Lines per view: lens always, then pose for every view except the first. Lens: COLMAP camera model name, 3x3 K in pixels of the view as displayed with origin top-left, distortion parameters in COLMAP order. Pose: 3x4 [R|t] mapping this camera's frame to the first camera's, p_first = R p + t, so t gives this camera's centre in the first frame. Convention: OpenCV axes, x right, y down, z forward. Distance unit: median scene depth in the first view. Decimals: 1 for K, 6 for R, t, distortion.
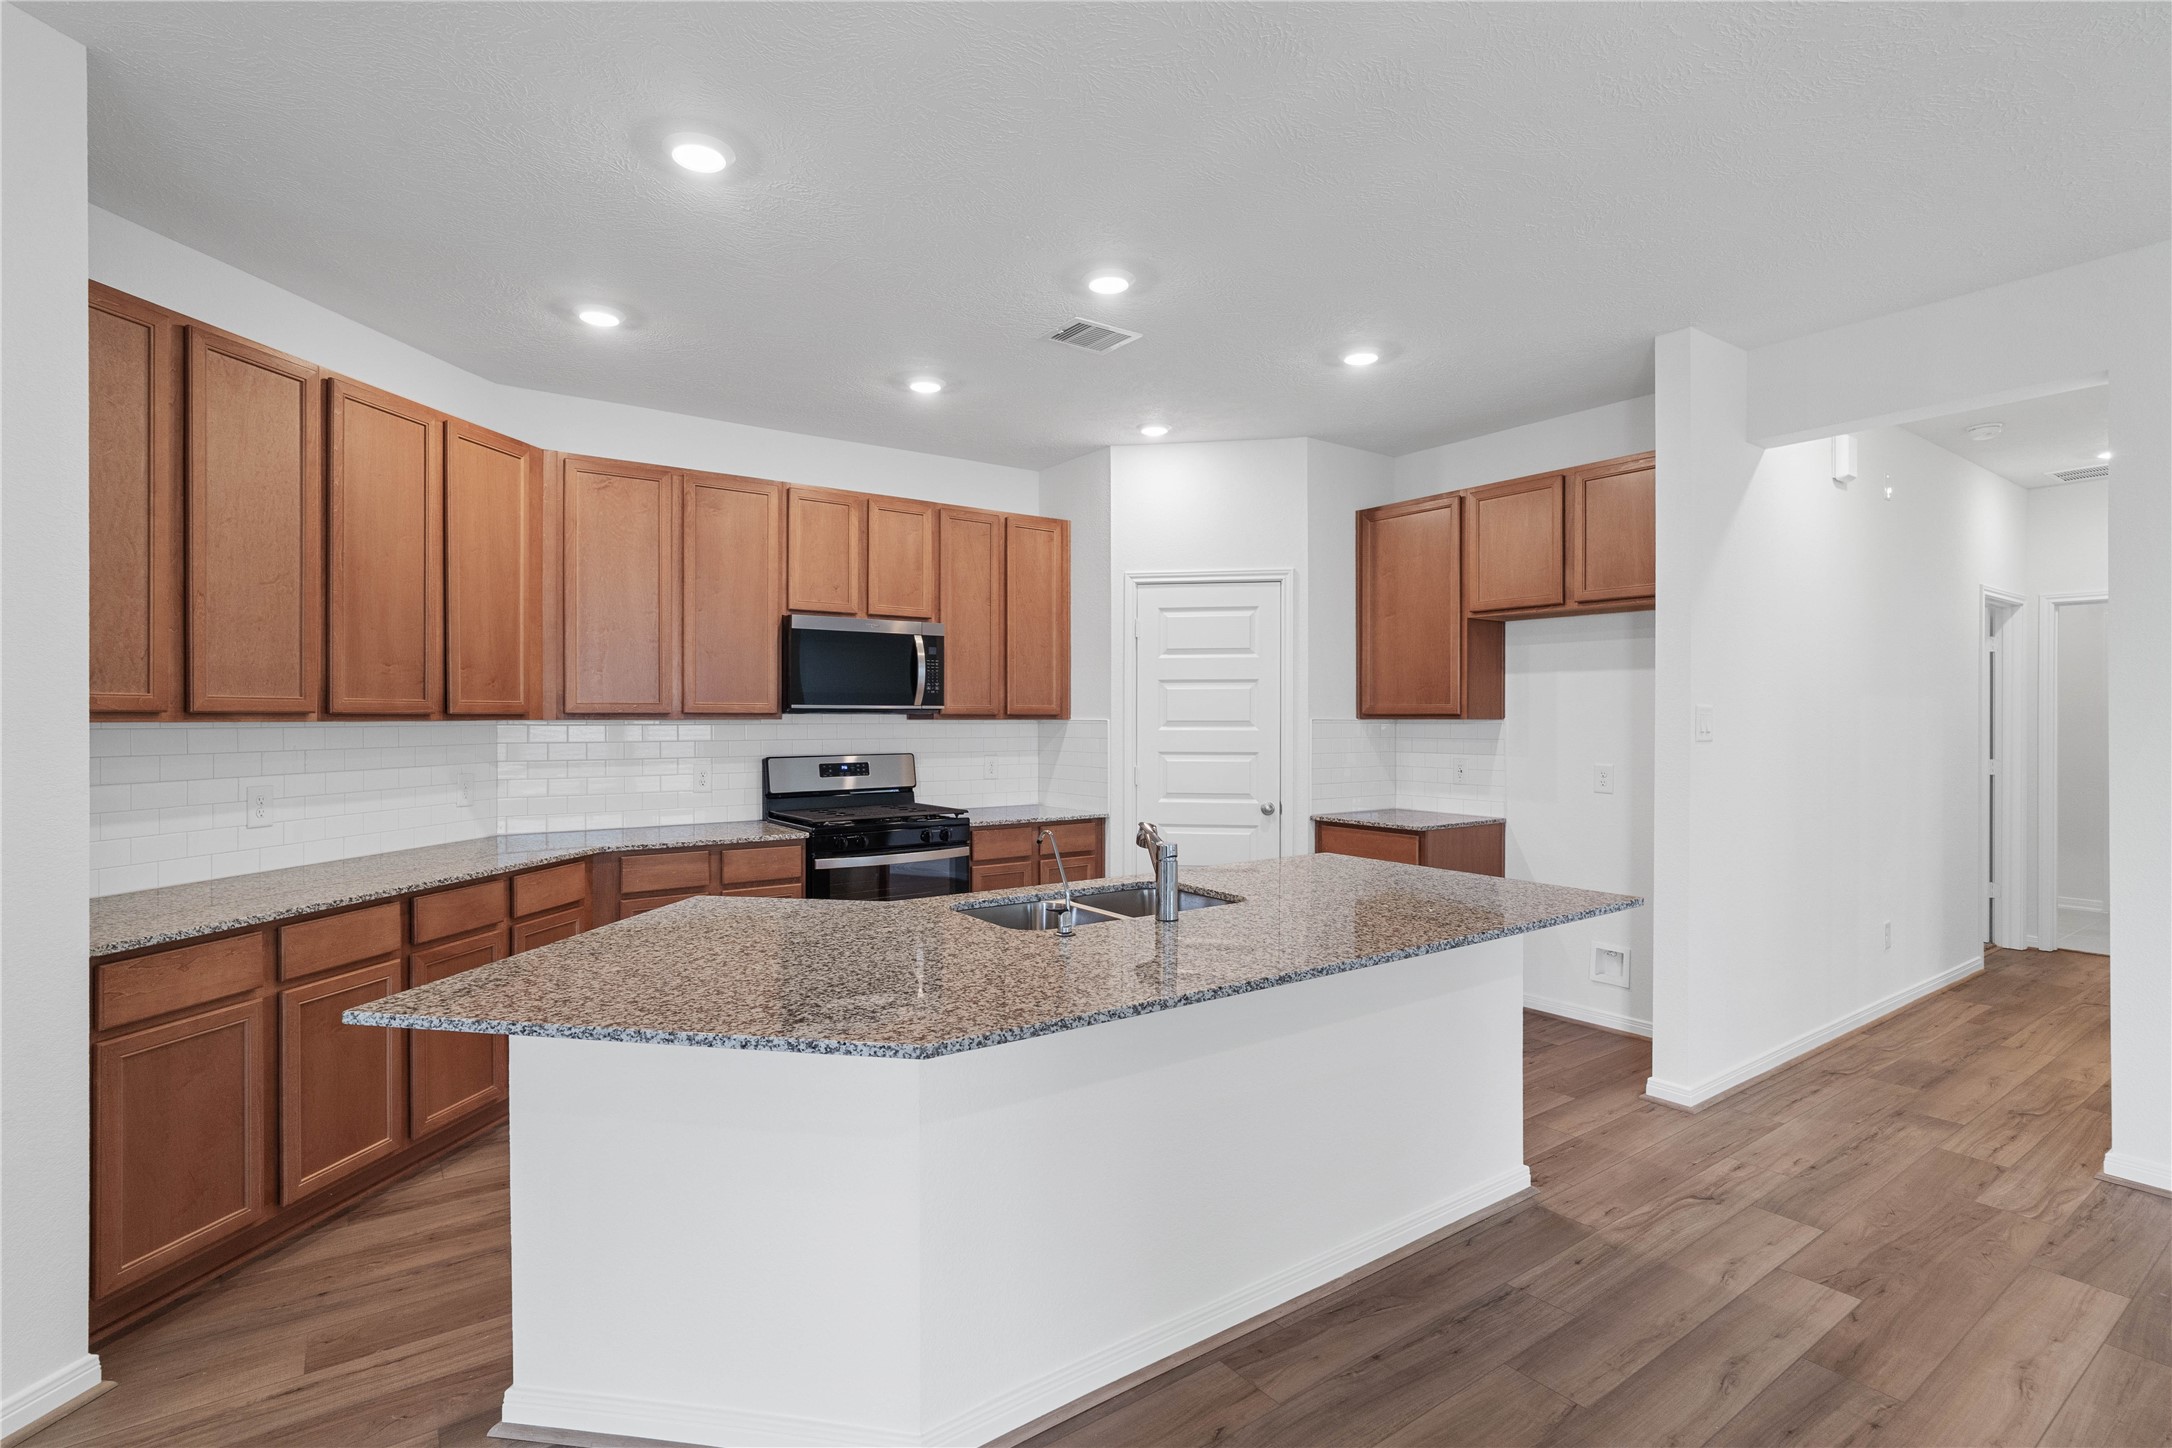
lens RADIAL K [[1025.9, 0, 1088.6], [0, 1025.9, 719.4], [0, 0, 1]] dist [-0.017077, 0.004100]
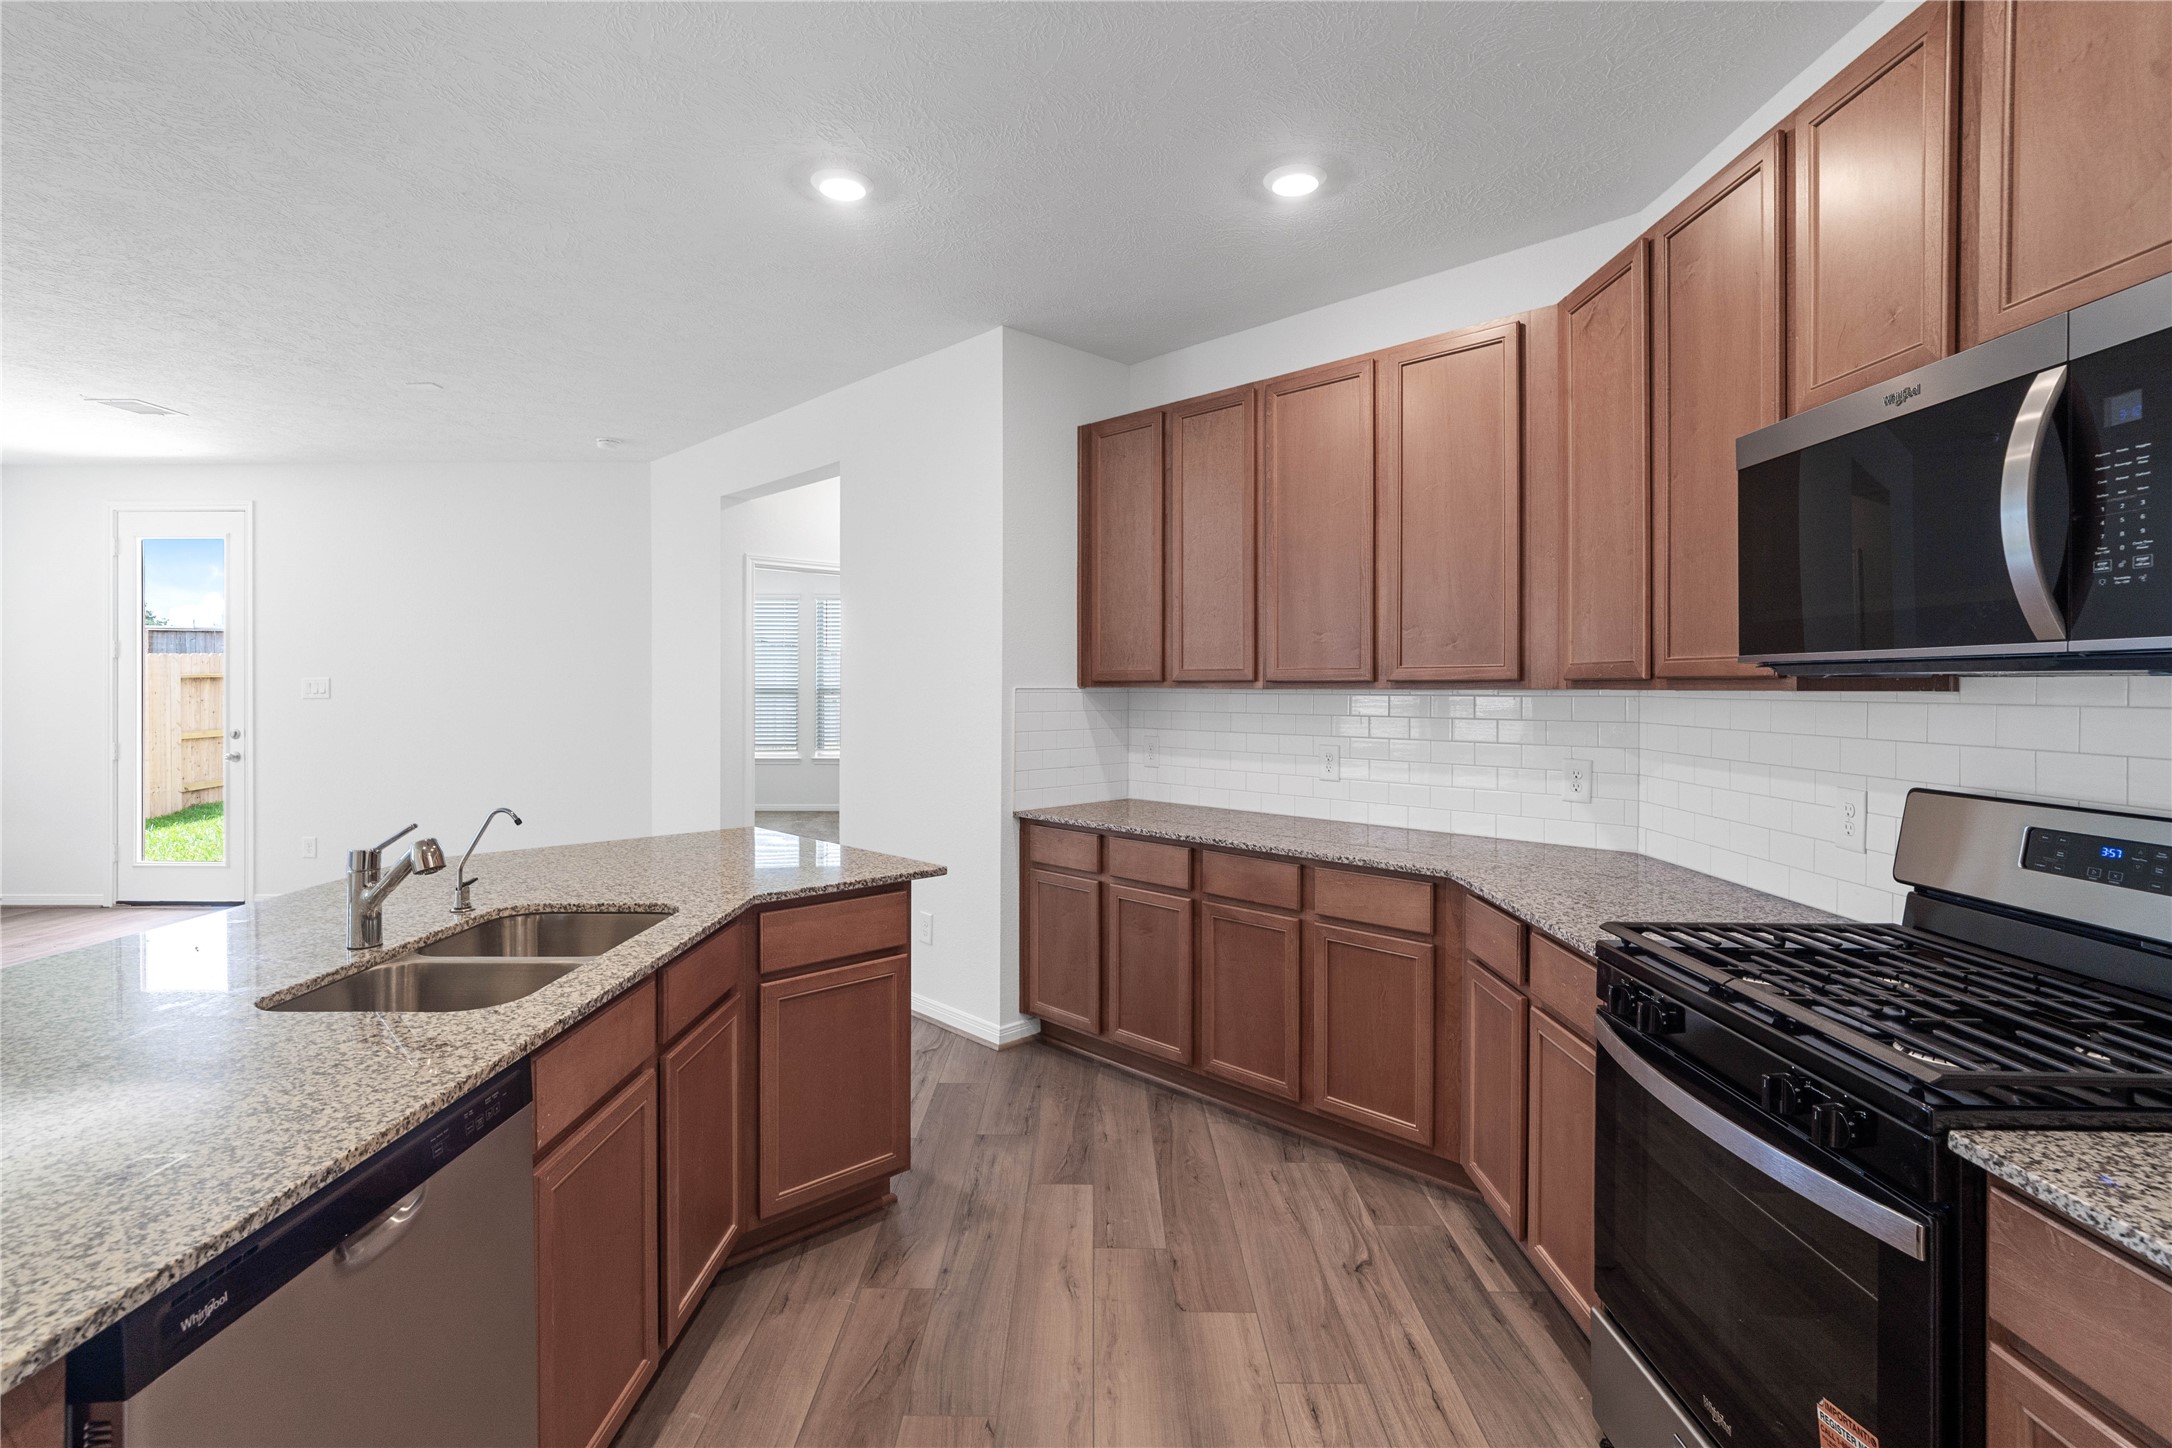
lens RADIAL K [[1025.9, 0, 1046.3], [0, 1025.9, 690.4], [0, 0, 1]] dist [-0.017077, 0.004100]
pose [[-0.615279, 0.002436, -0.788306, 0.301864], [-0.003321, 0.999978, 0.005682, -0.001537], [0.788302, 0.006114, -0.615258, 1.511247]]
